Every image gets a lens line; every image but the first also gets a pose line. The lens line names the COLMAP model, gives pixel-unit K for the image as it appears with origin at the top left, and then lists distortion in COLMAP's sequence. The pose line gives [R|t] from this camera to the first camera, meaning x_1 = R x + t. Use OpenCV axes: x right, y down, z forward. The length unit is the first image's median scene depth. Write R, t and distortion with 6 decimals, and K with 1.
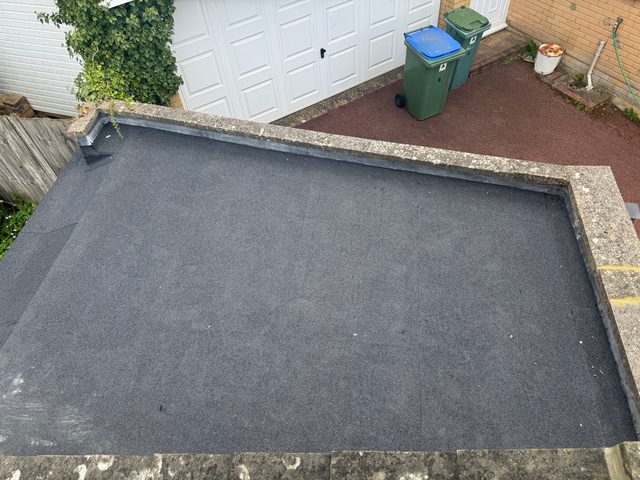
lens RADIAL K [[456.6, 0, 320.0], [0, 456.6, 240.0], [0, 0, 1]] dist [0.091588, -0.118908]
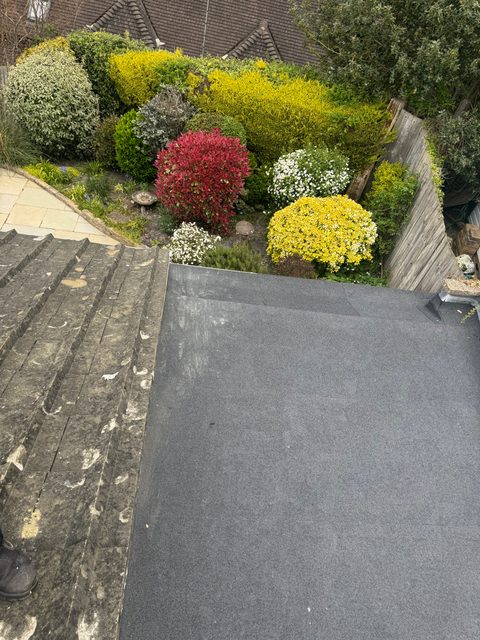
lens RADIAL K [[456.6, 0, 240.0], [0, 456.6, 320.0], [0, 0, 1]] dist [0.091588, -0.118908]
pose [[0.136296, 0.806778, -0.574920, 0.115044], [-0.878261, 0.366901, 0.306660, -0.142899], [0.458345, 0.463134, 0.758569, 0.008455]]
